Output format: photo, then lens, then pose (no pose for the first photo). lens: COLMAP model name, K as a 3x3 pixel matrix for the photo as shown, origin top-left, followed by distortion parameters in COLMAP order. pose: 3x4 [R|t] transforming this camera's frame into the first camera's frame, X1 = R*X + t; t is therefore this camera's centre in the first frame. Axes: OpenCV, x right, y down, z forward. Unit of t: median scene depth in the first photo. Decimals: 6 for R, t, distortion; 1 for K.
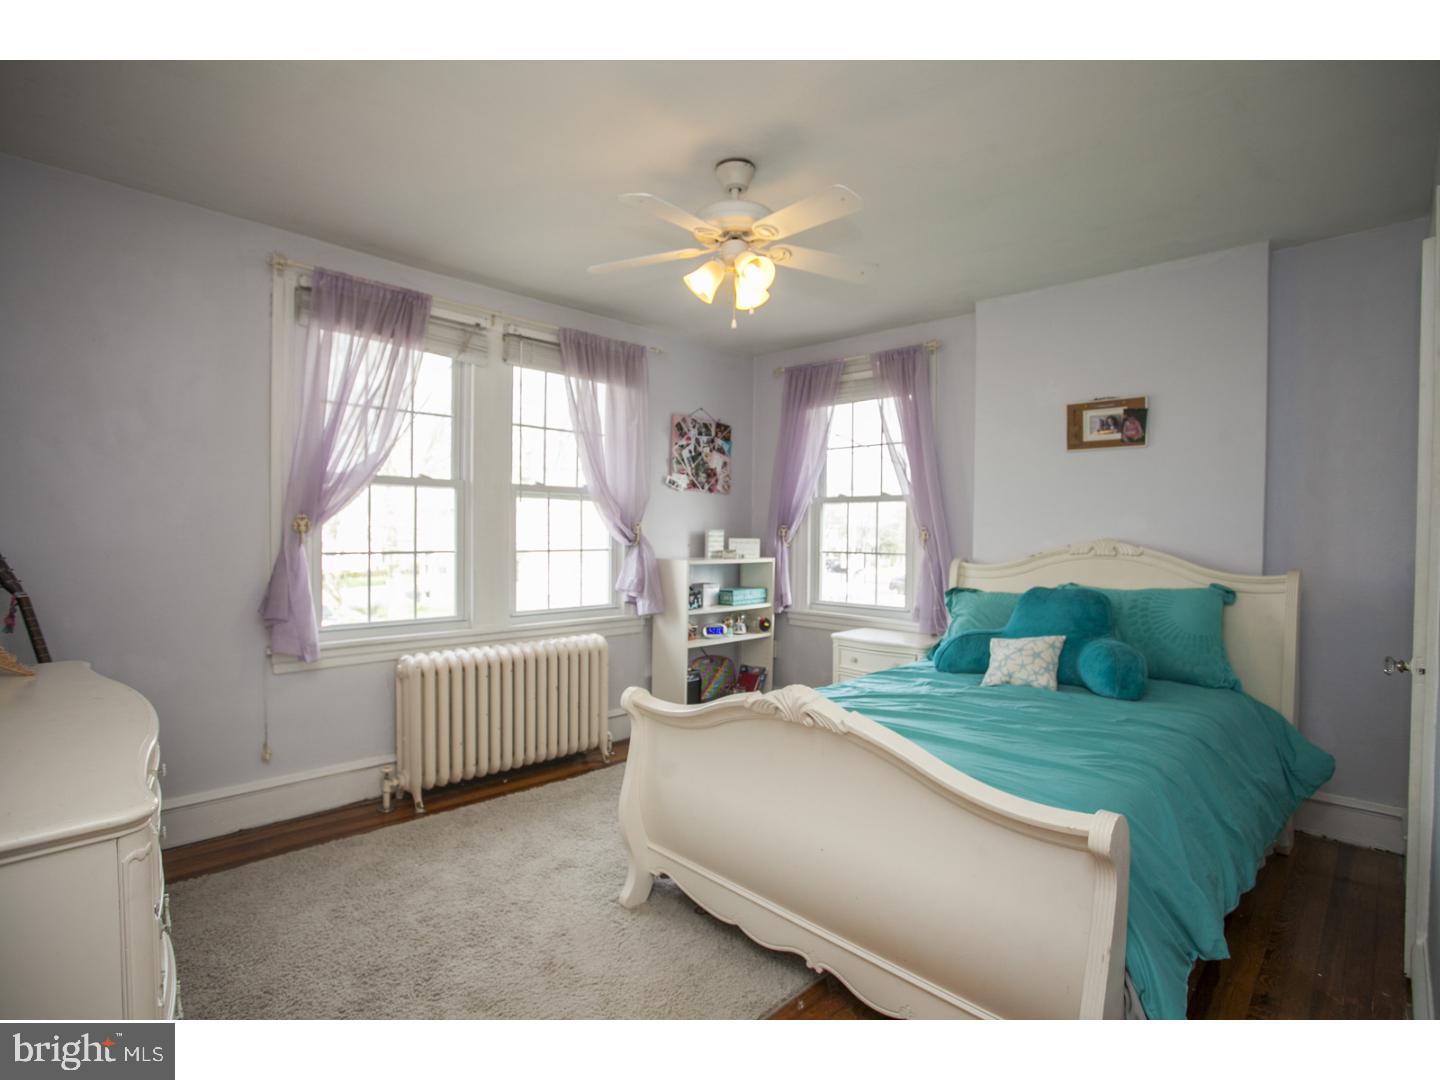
lens RADIAL K [[725.8, 0, 724.8], [0, 725.8, 537.5], [0, 0, 1]] dist [-0.048962, 0.012619]
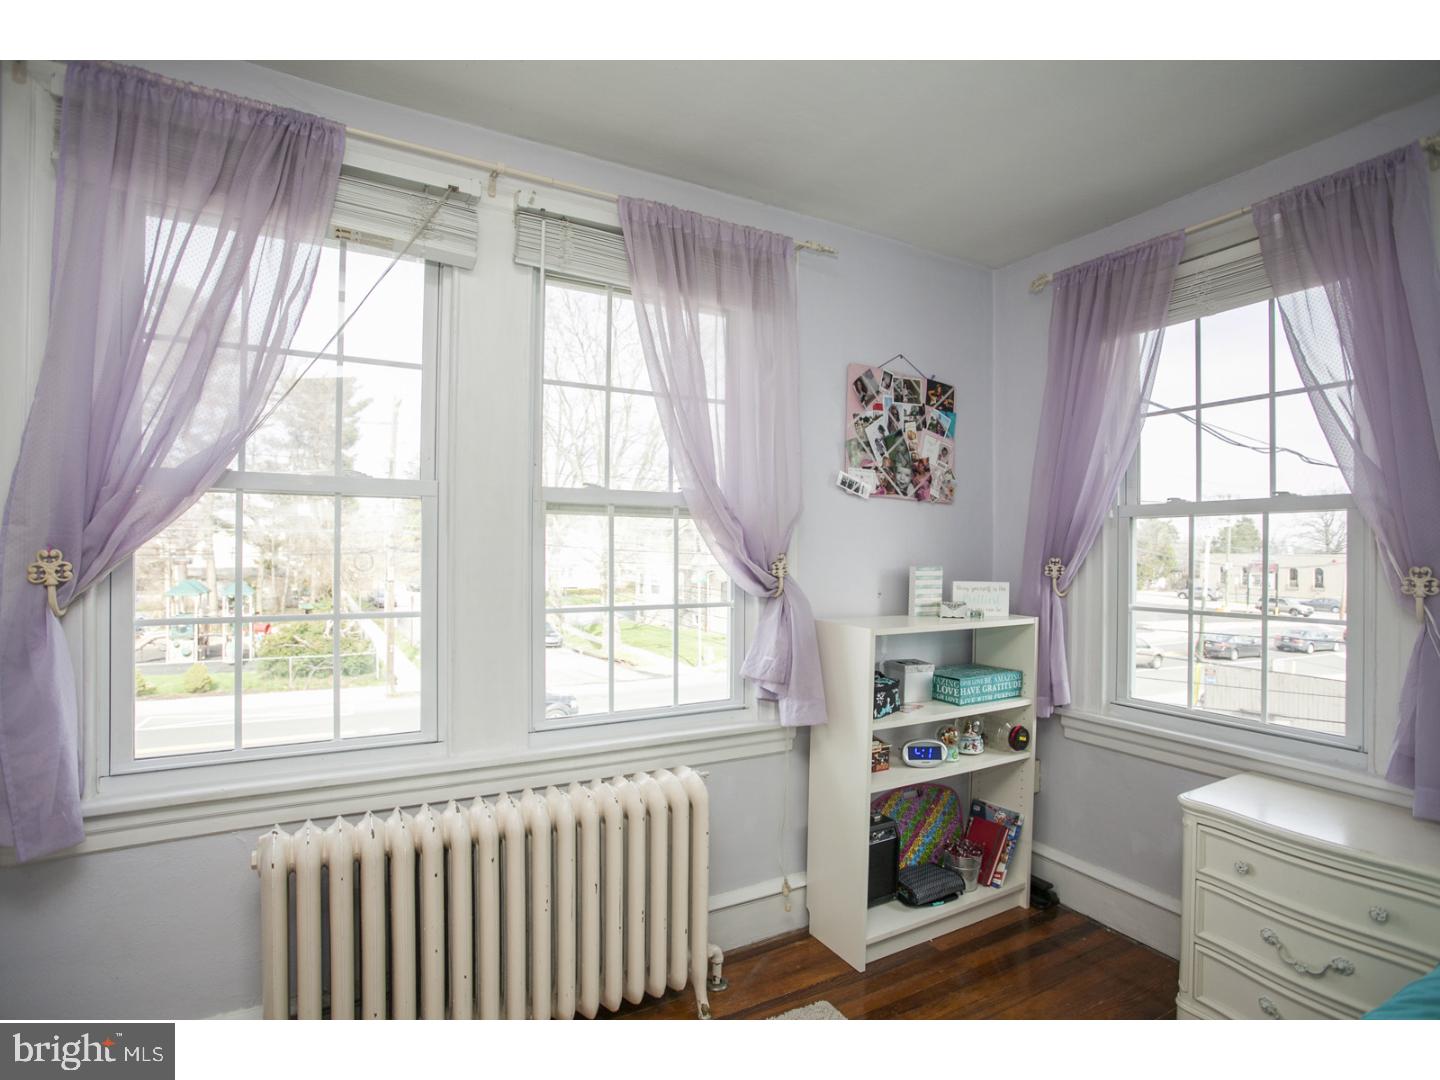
lens RADIAL K [[725.8, 0, 722.8], [0, 725.8, 547.0], [0, 0, 1]] dist [-0.048962, 0.012619]
pose [[0.955625, -0.002443, -0.294575, 0.000941], [-0.001352, 0.999919, -0.012680, -0.019078], [0.294582, 0.012515, 0.955544, 0.431066]]
